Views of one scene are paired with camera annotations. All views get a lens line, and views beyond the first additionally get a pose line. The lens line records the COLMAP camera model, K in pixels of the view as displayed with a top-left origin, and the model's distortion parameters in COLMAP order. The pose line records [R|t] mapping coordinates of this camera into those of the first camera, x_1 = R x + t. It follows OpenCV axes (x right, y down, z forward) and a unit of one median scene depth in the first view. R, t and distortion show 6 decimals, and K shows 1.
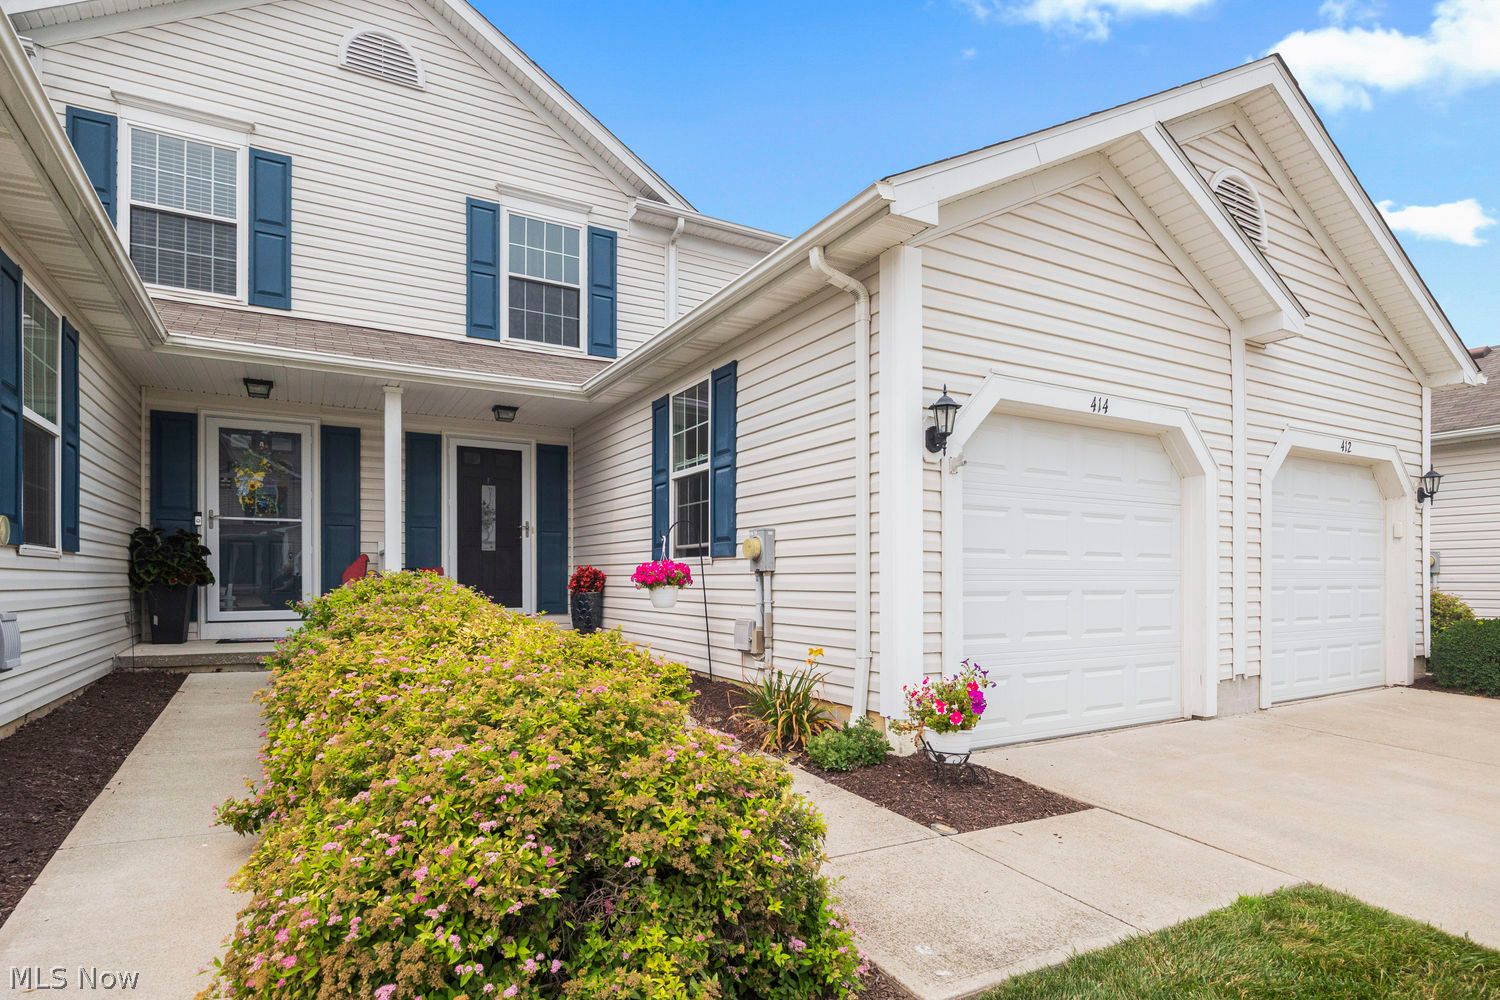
lens RADIAL K [[785.1, 0, 746.5], [0, 785.1, 573.5], [0, 0, 1]] dist [-0.004752, -0.000112]
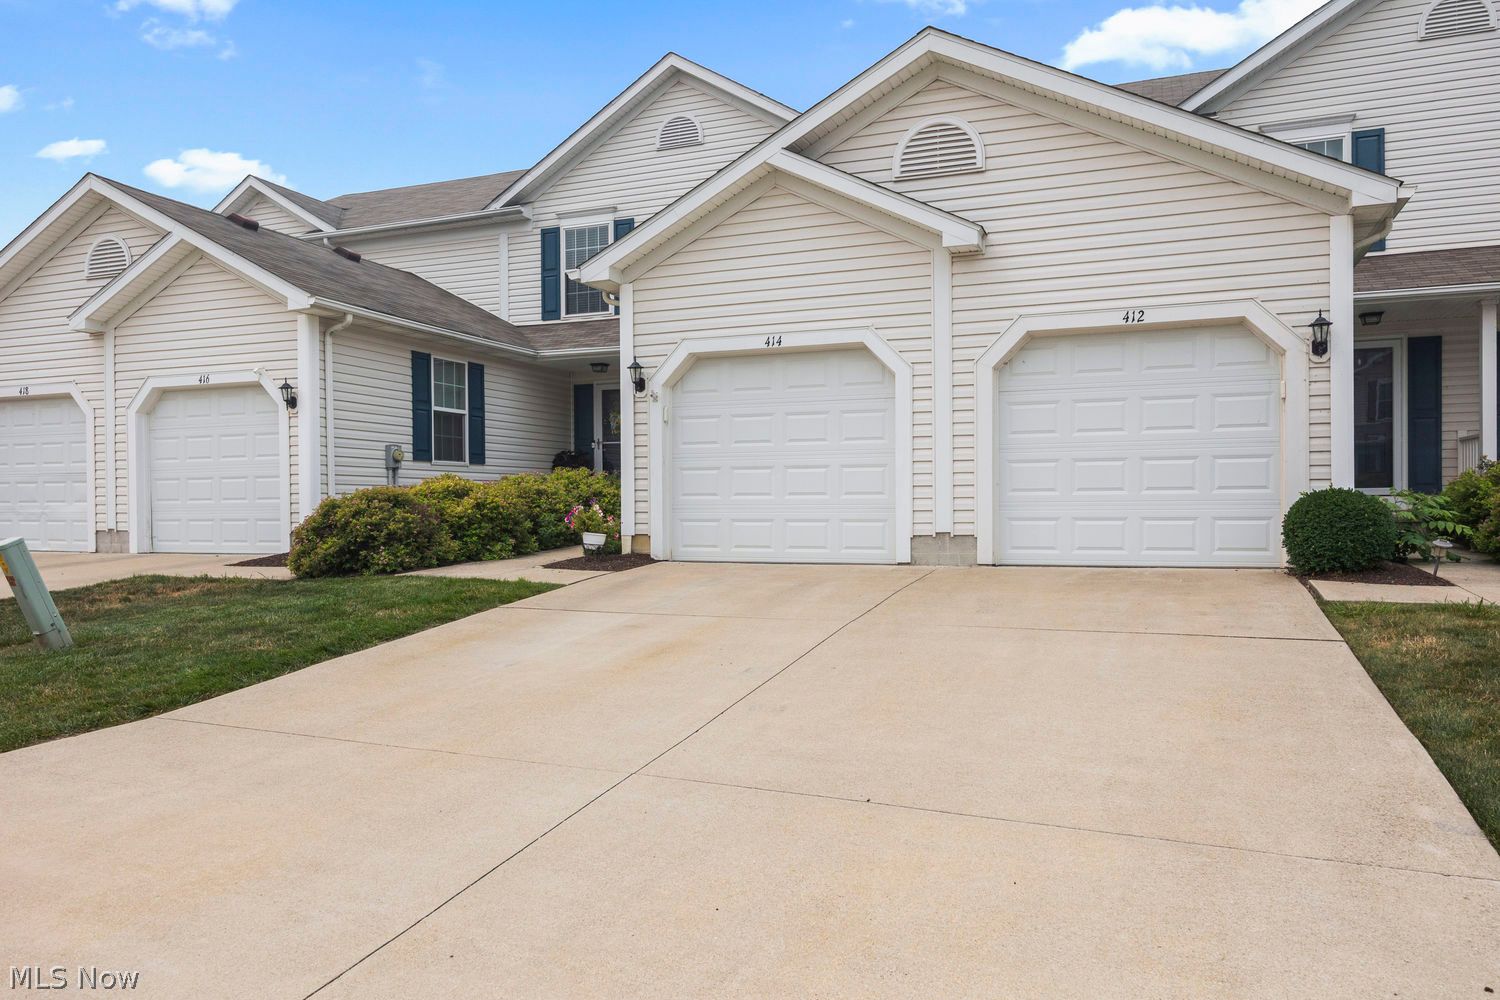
lens RADIAL K [[1056.4, 0, 740.8], [0, 1056.4, 505.9], [0, 0, 1]] dist [-0.008306, 0.009477]
pose [[0.622726, -0.003469, -0.782432, 1.548208], [0.011912, 0.999916, 0.005048, 0.068669], [0.782349, -0.012464, 0.622715, -0.239431]]
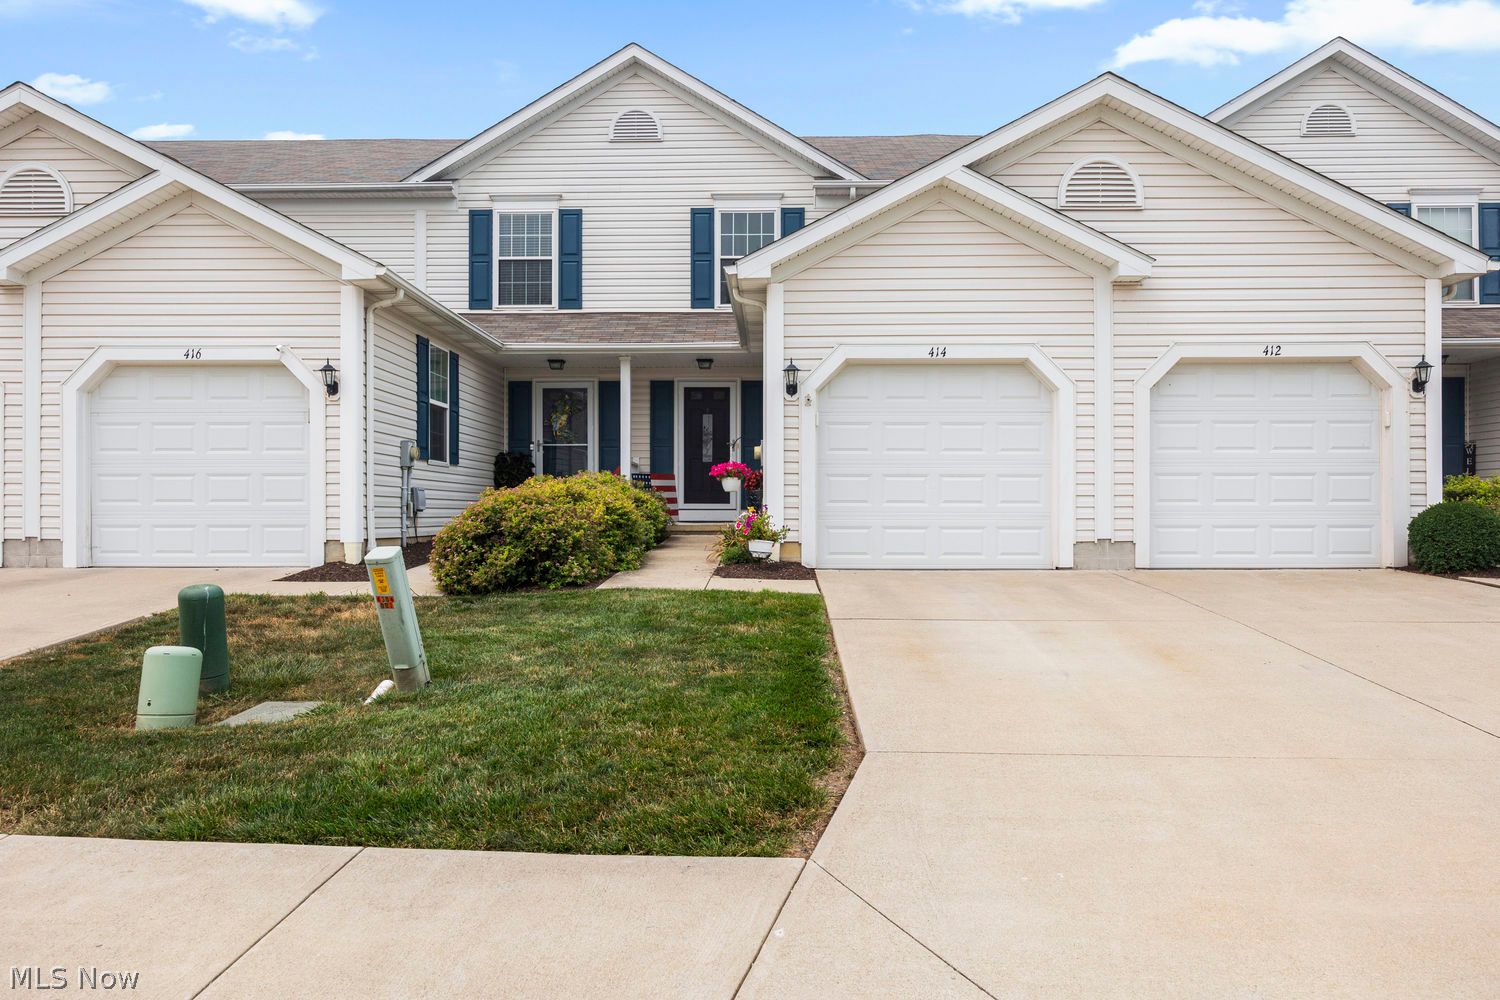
lens RADIAL K [[1056.4, 0, 742.1], [0, 1056.4, 495.7], [0, 0, 1]] dist [-0.008306, 0.009477]
pose [[0.855946, -0.008301, -0.516999, 0.923404], [0.003327, 0.999939, -0.010547, 0.066376], [0.517054, 0.007308, 0.855921, -0.743850]]
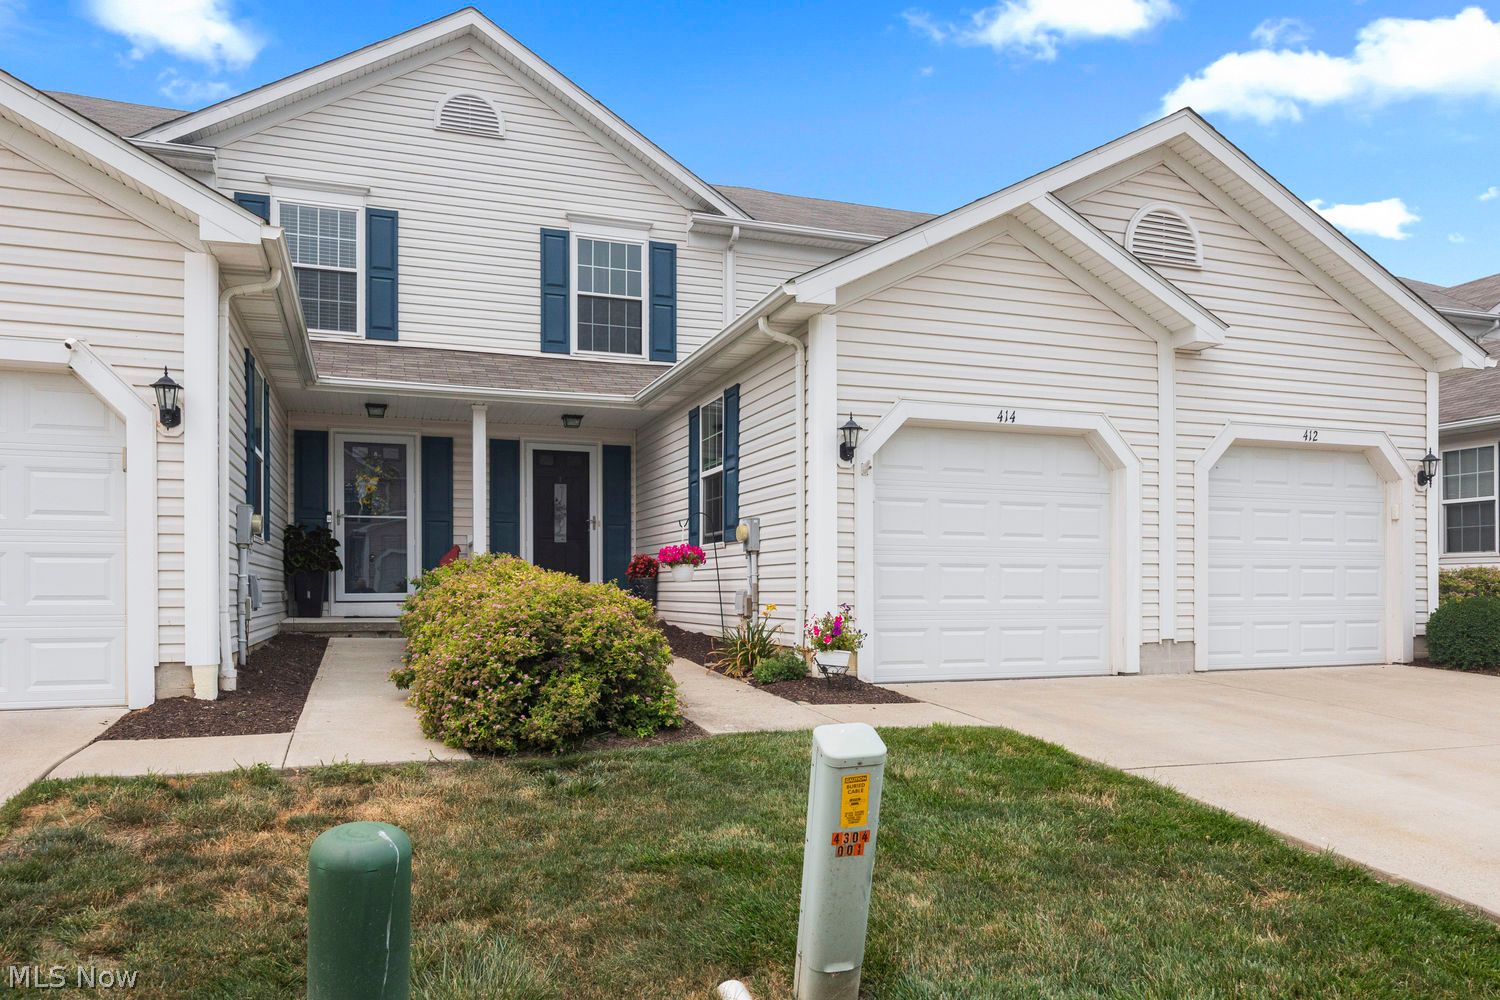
lens RADIAL K [[1038.3, 0, 745.1], [0, 1038.3, 580.2], [0, 0, 1]] dist [0.001542, -0.002075]
pose [[0.984911, -0.002894, -0.173035, 0.252776], [0.002137, 0.999987, -0.004560, 0.043058], [0.173046, 0.004121, 0.984905, -0.557020]]
